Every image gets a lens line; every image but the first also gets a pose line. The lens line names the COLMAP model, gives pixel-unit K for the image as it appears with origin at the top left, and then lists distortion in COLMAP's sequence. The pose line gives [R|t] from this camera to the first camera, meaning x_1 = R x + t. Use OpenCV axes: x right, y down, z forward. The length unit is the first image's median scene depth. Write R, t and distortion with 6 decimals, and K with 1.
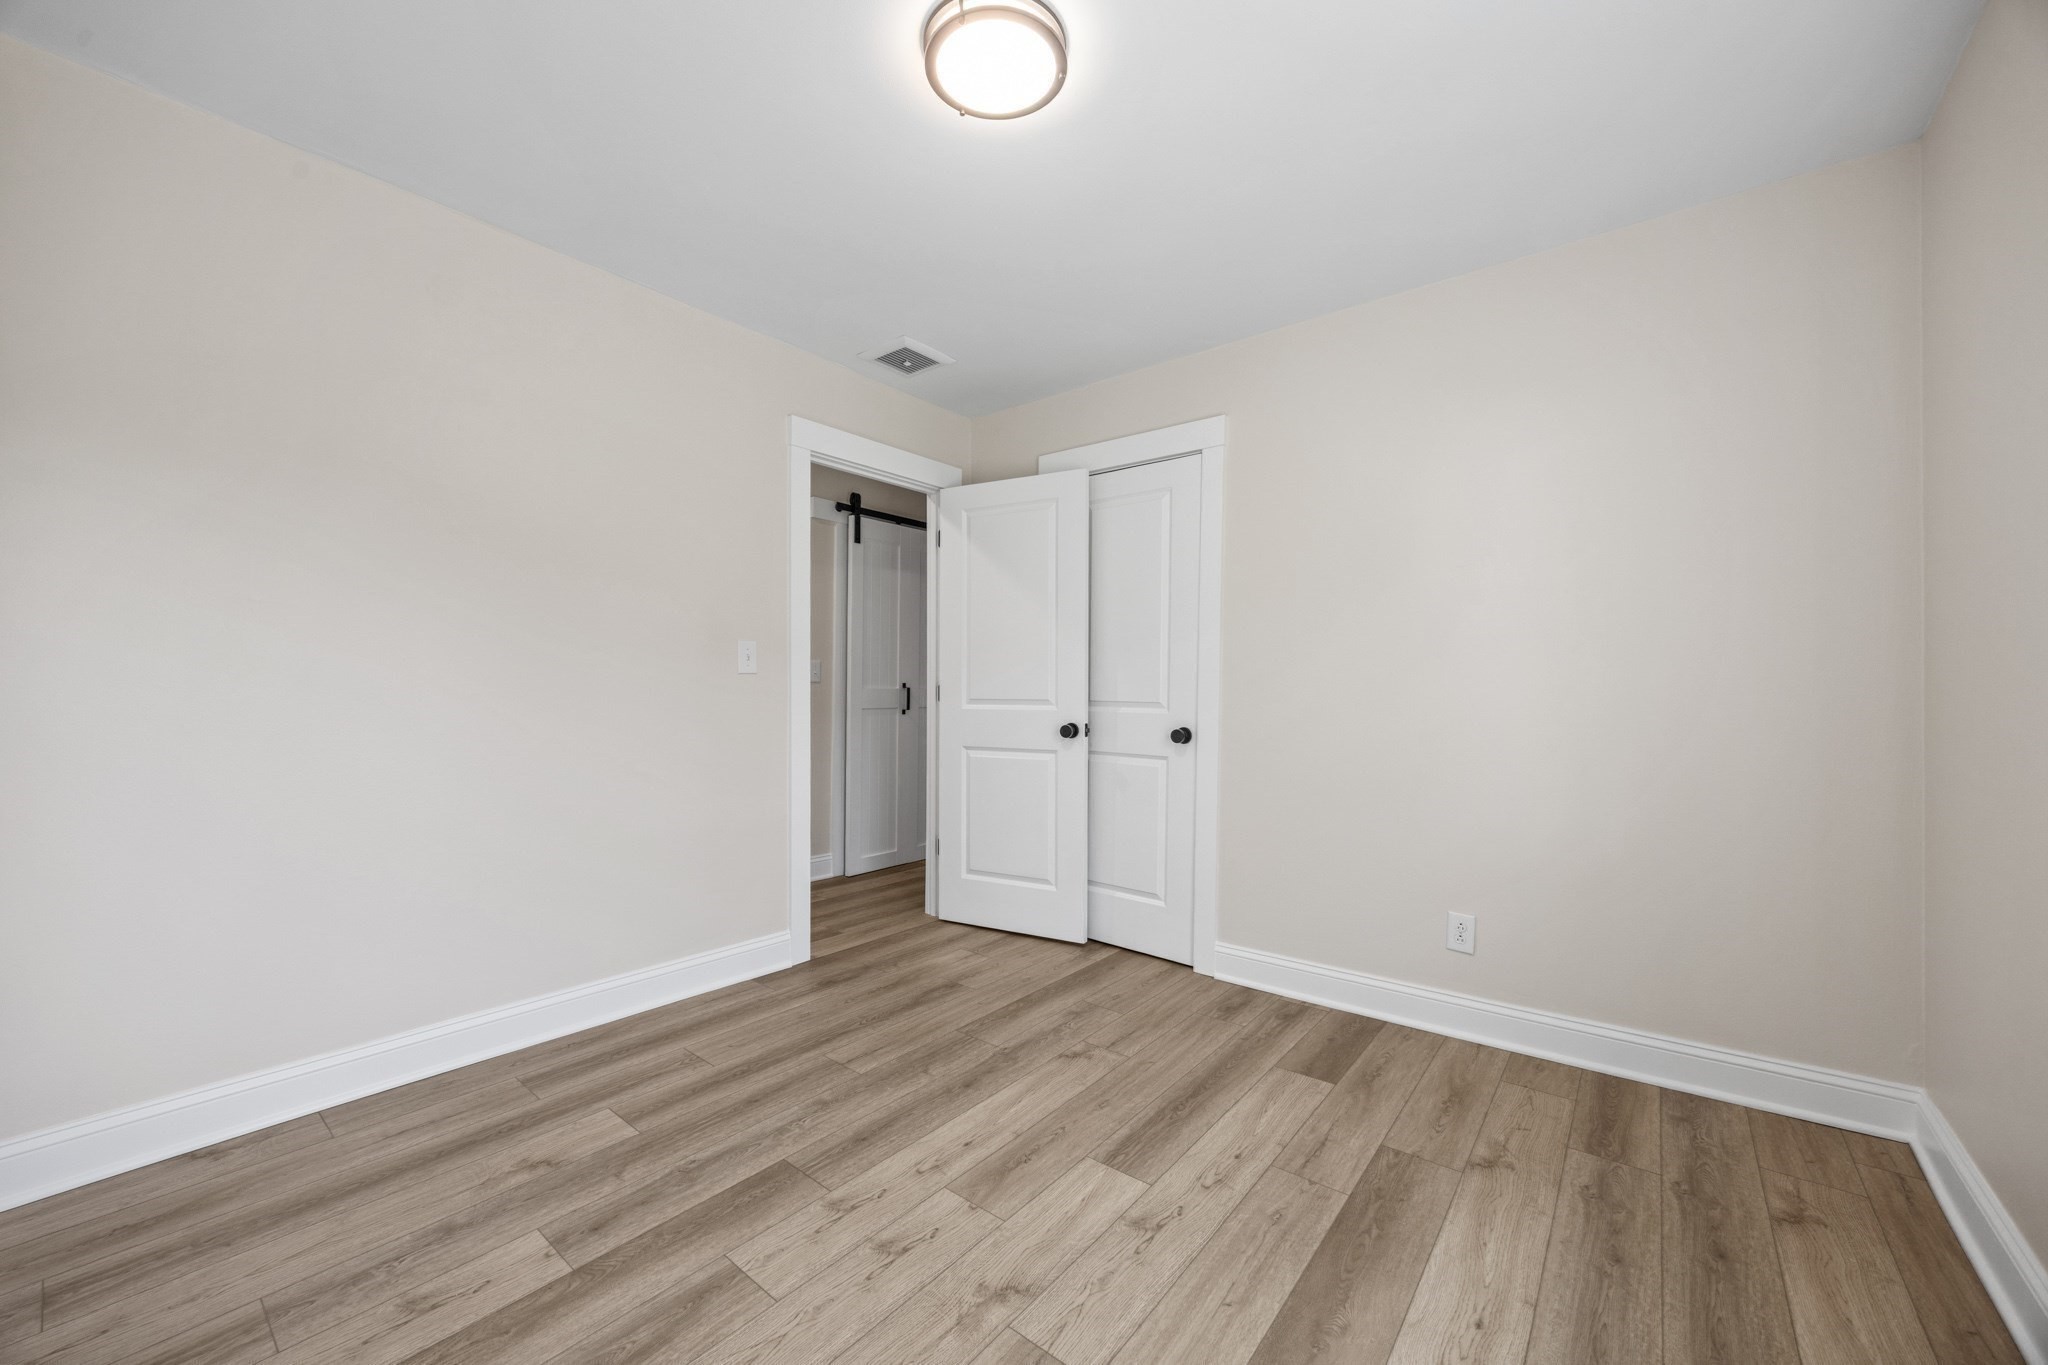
lens RADIAL K [[776.5, 0, 1023.4], [0, 776.5, 697.7], [0, 0, 1]] dist [-0.006165, 0.000265]
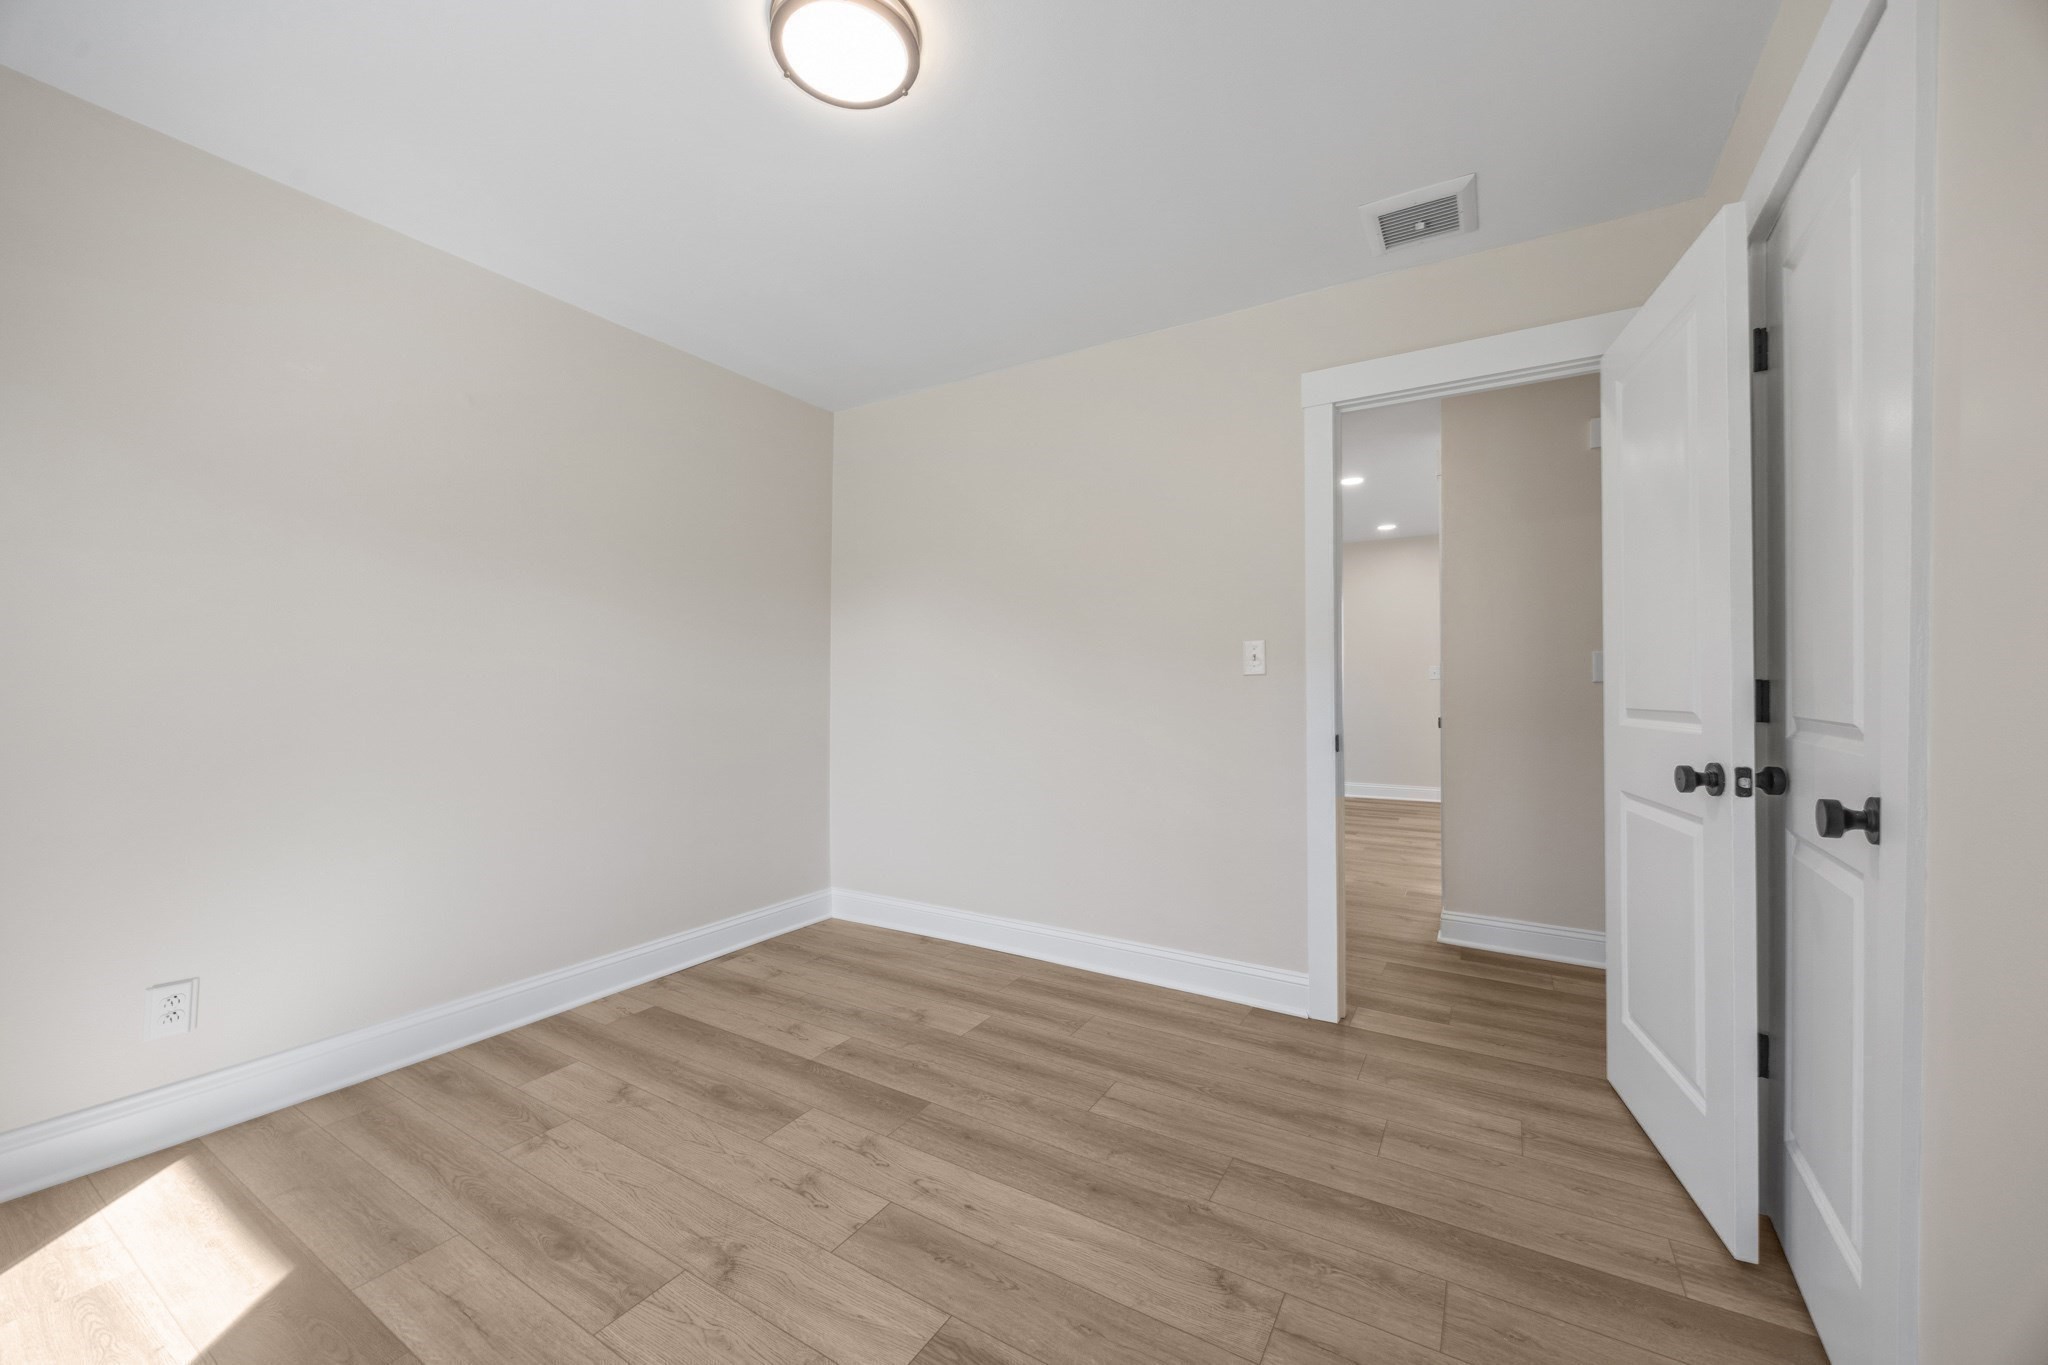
lens RADIAL K [[776.5, 0, 1038.9], [0, 776.5, 690.4], [0, 0, 1]] dist [-0.006165, 0.000265]
pose [[0.145130, -0.004540, -0.989402, 0.641300], [-0.011369, 0.999916, -0.006255, -0.004843], [0.989347, 0.012156, 0.145066, 0.745509]]
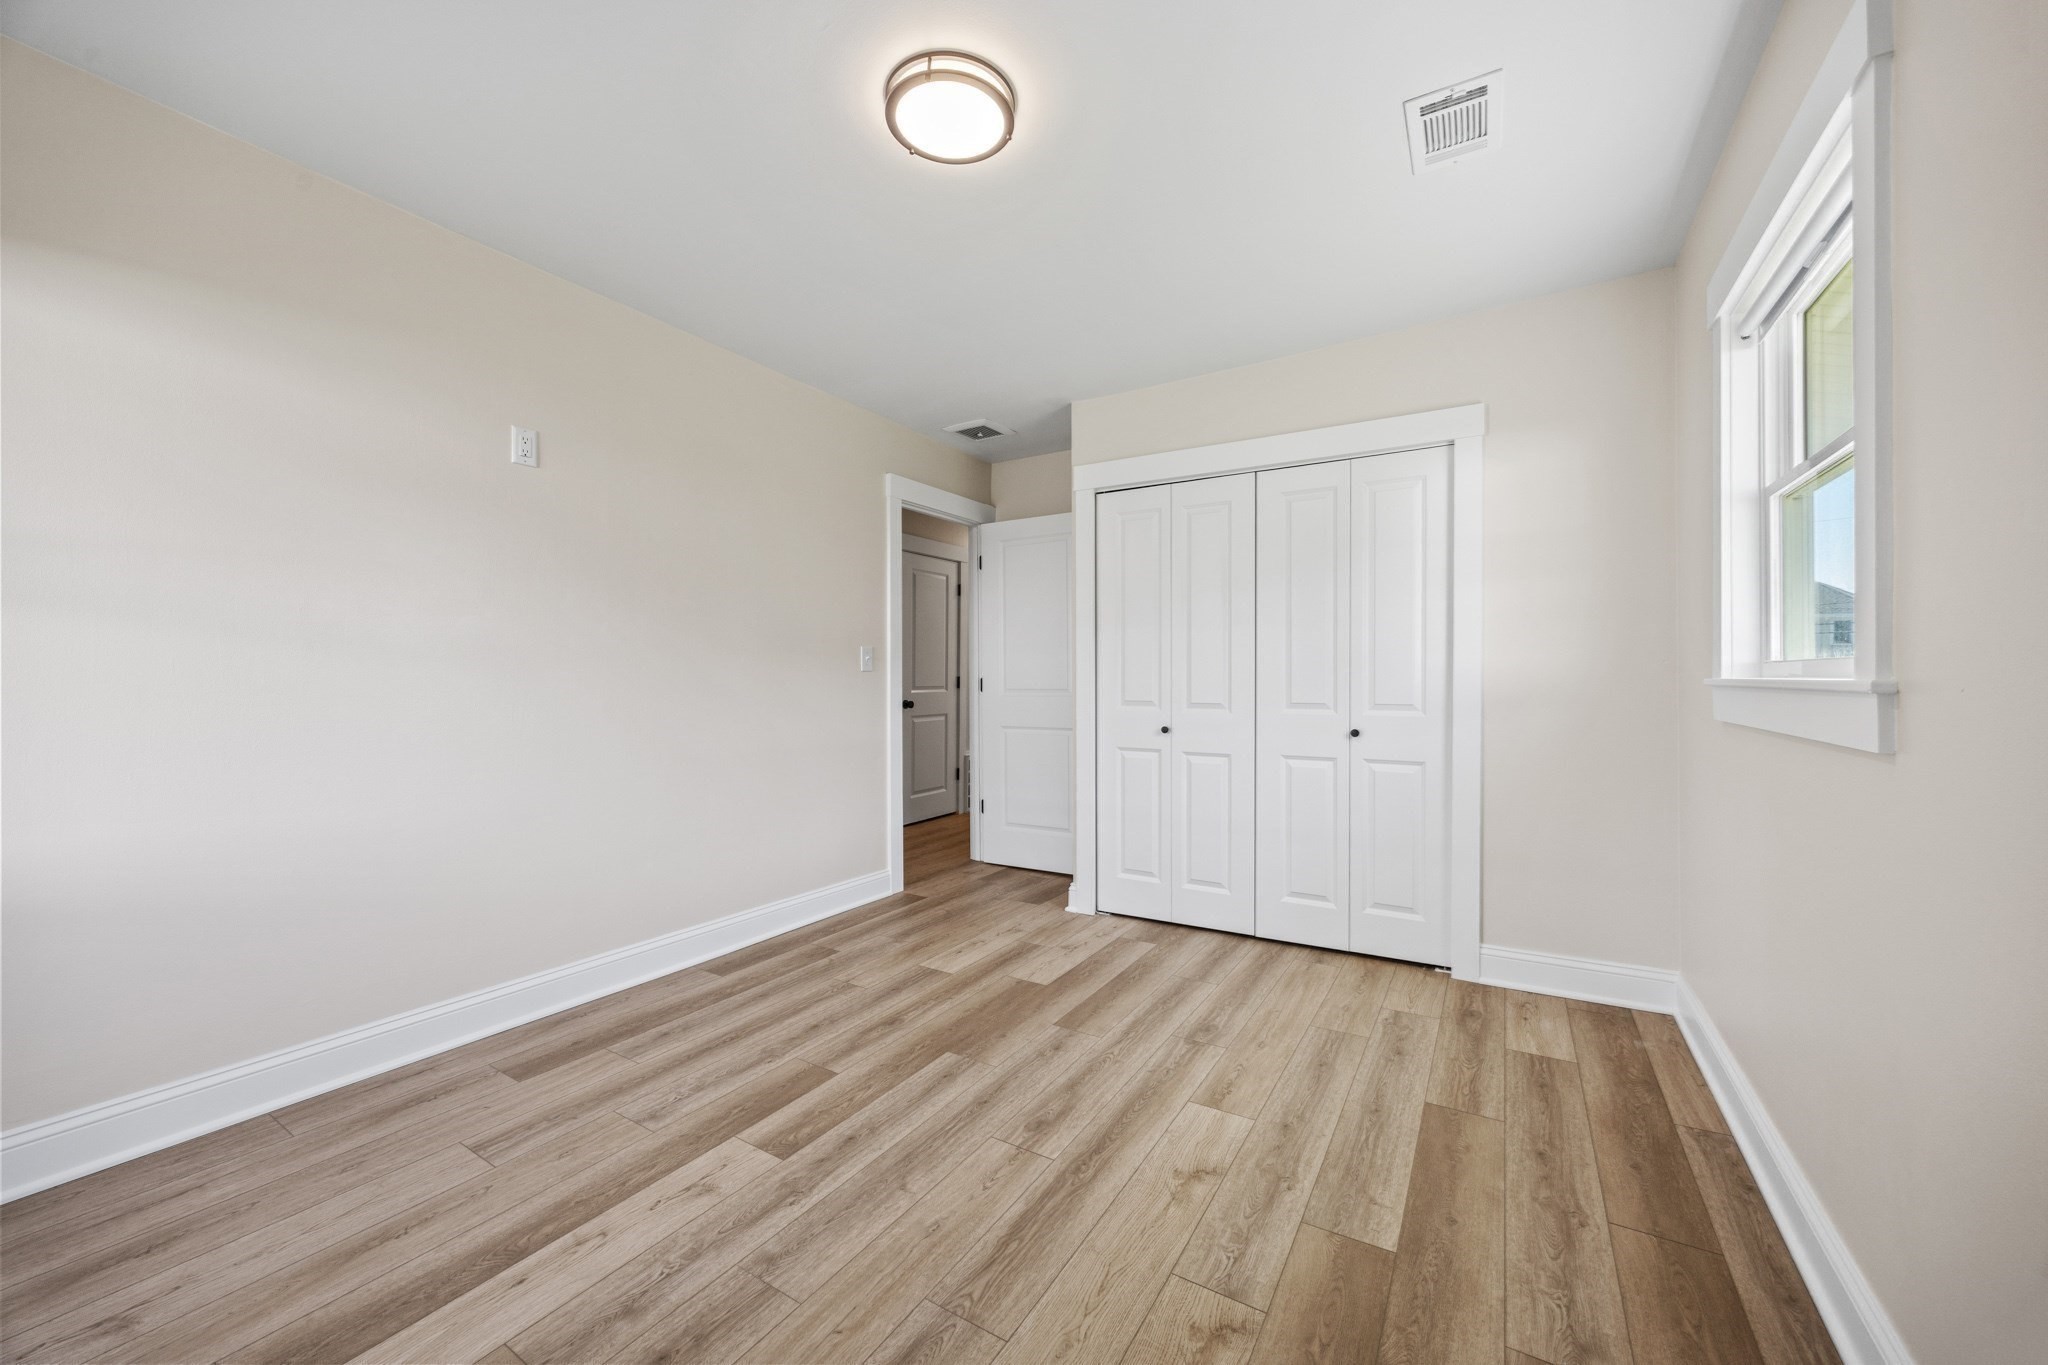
lens RADIAL K [[776.5, 0, 1022.6], [0, 776.5, 679.3], [0, 0, 1]] dist [-0.006165, 0.000265]
pose [[0.991263, -0.002096, 0.131881, -0.315263], [0.003895, 0.999903, -0.013382, 0.001623], [-0.131840, 0.013778, 0.991175, -0.399385]]
